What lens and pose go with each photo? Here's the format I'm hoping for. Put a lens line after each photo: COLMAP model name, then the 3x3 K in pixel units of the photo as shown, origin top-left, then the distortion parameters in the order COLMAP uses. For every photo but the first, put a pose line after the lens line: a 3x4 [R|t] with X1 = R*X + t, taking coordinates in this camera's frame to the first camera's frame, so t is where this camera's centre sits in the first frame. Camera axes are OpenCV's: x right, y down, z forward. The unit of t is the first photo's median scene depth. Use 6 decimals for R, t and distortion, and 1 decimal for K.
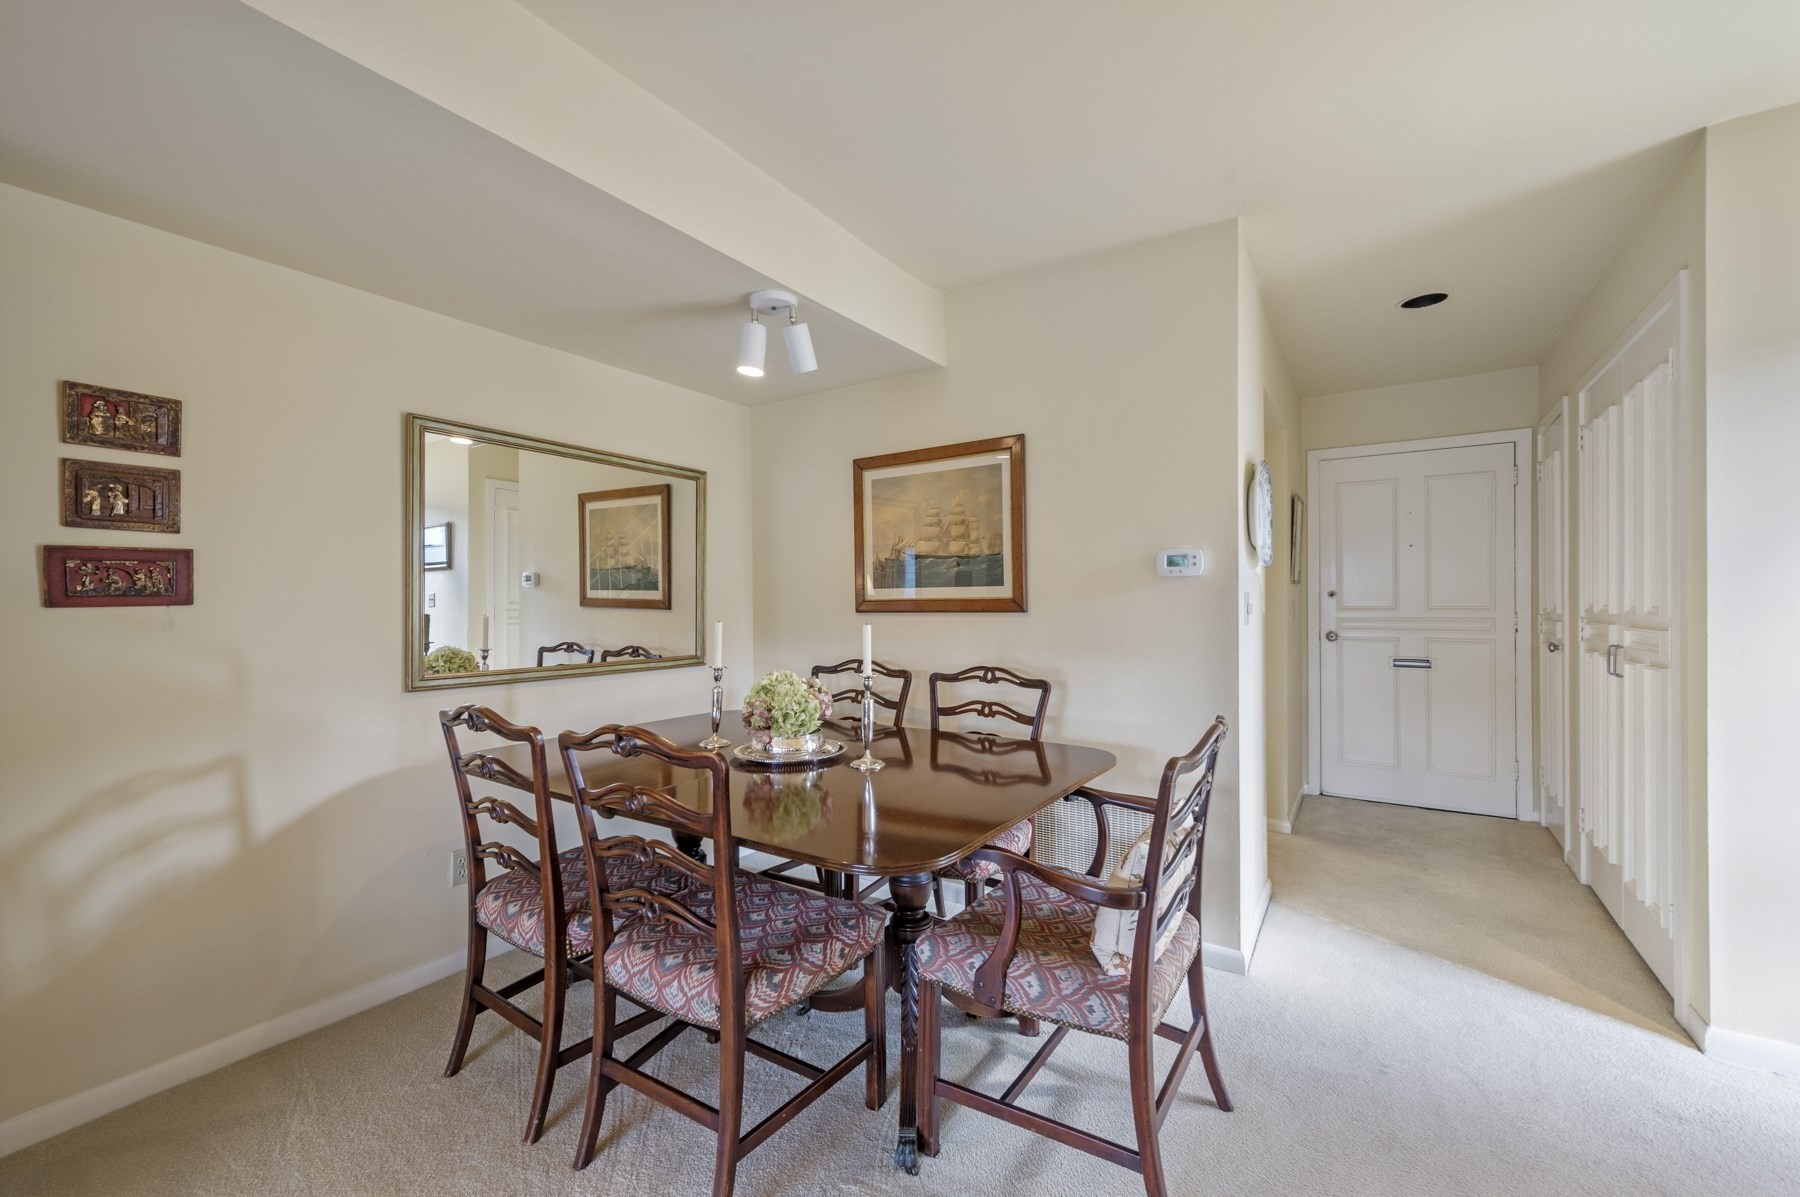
lens RADIAL K [[713.9, 0, 892.0], [0, 713.9, 598.1], [0, 0, 1]] dist [0.002148, -0.000053]
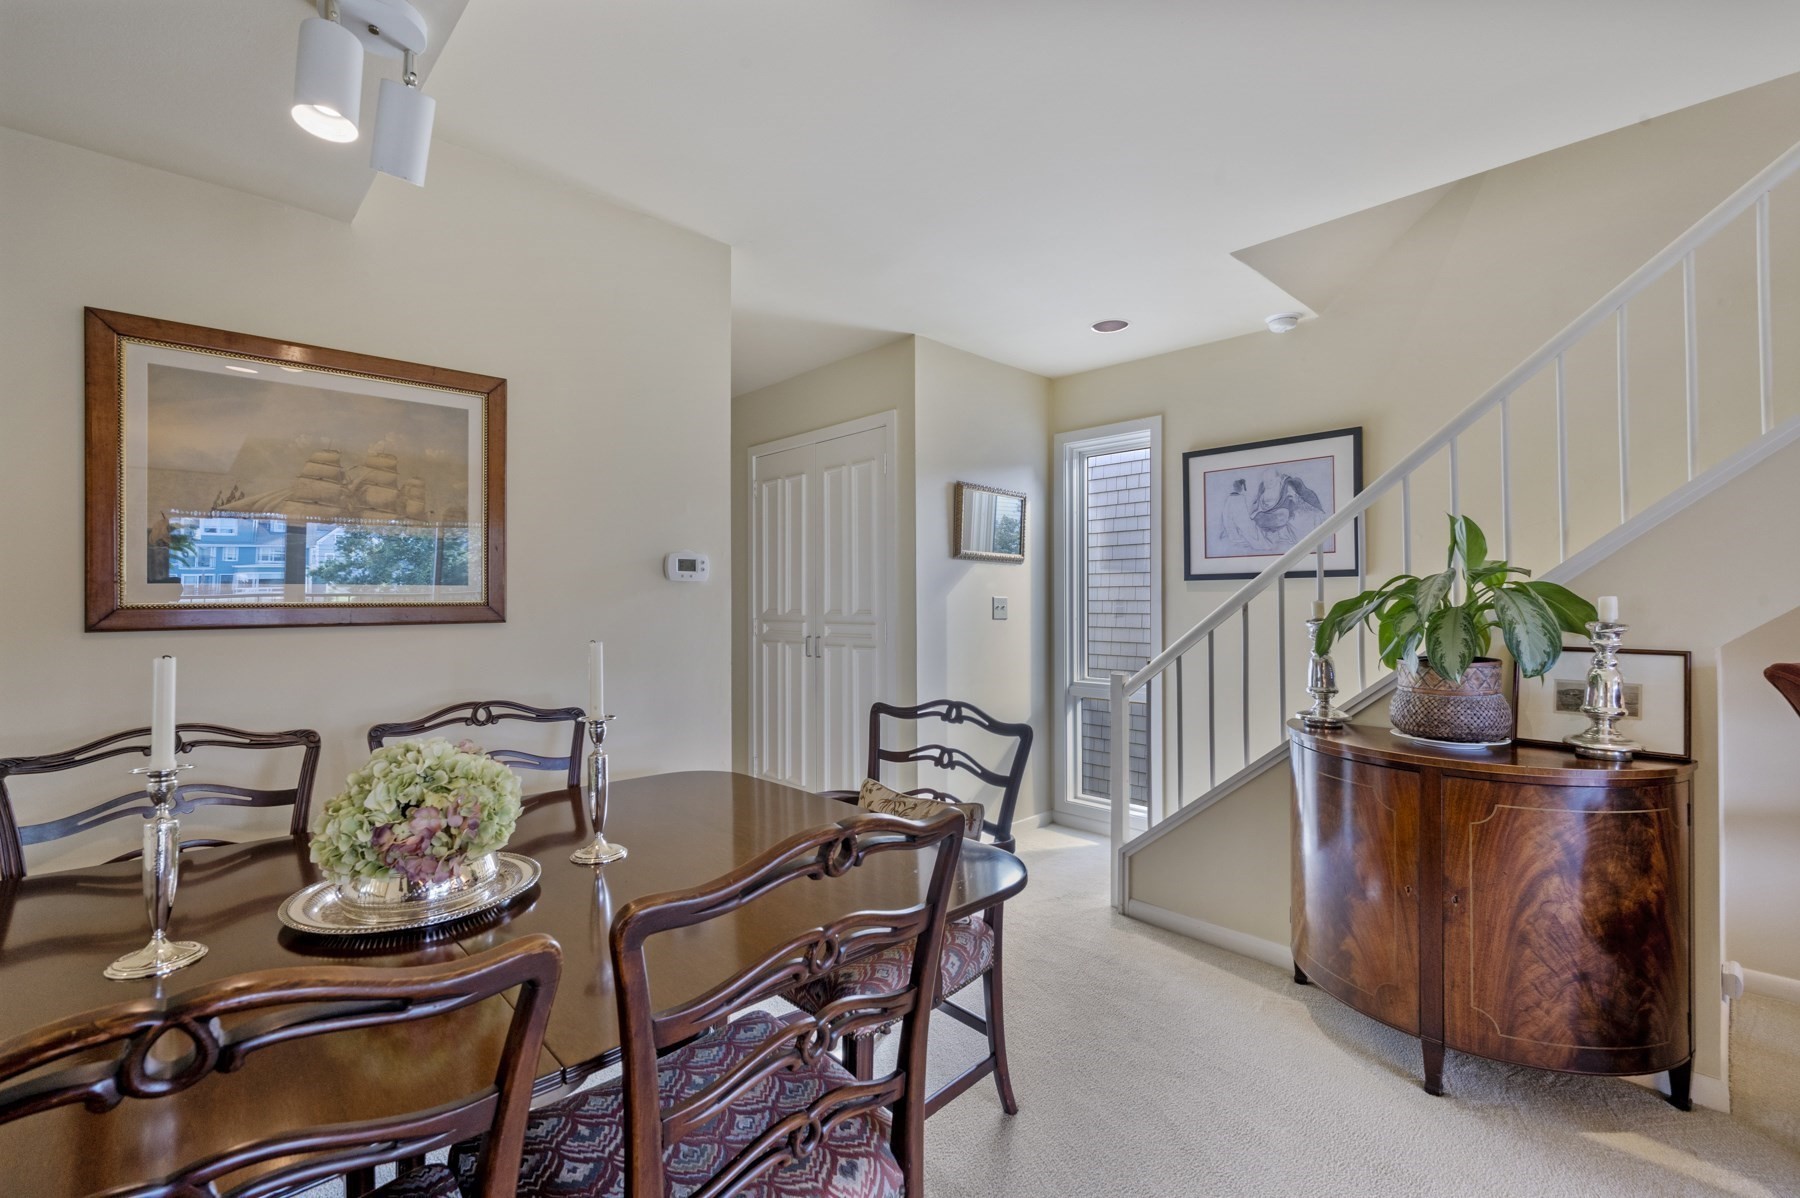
lens RADIAL K [[806.2, 0, 879.2], [0, 806.2, 590.7], [0, 0, 1]] dist [0.002719, 0.000490]
pose [[0.219172, 0.014801, 0.975574, -0.538328], [-0.005454, 0.999888, -0.013945, -0.003030], [-0.975671, -0.002264, 0.219228, 0.442215]]
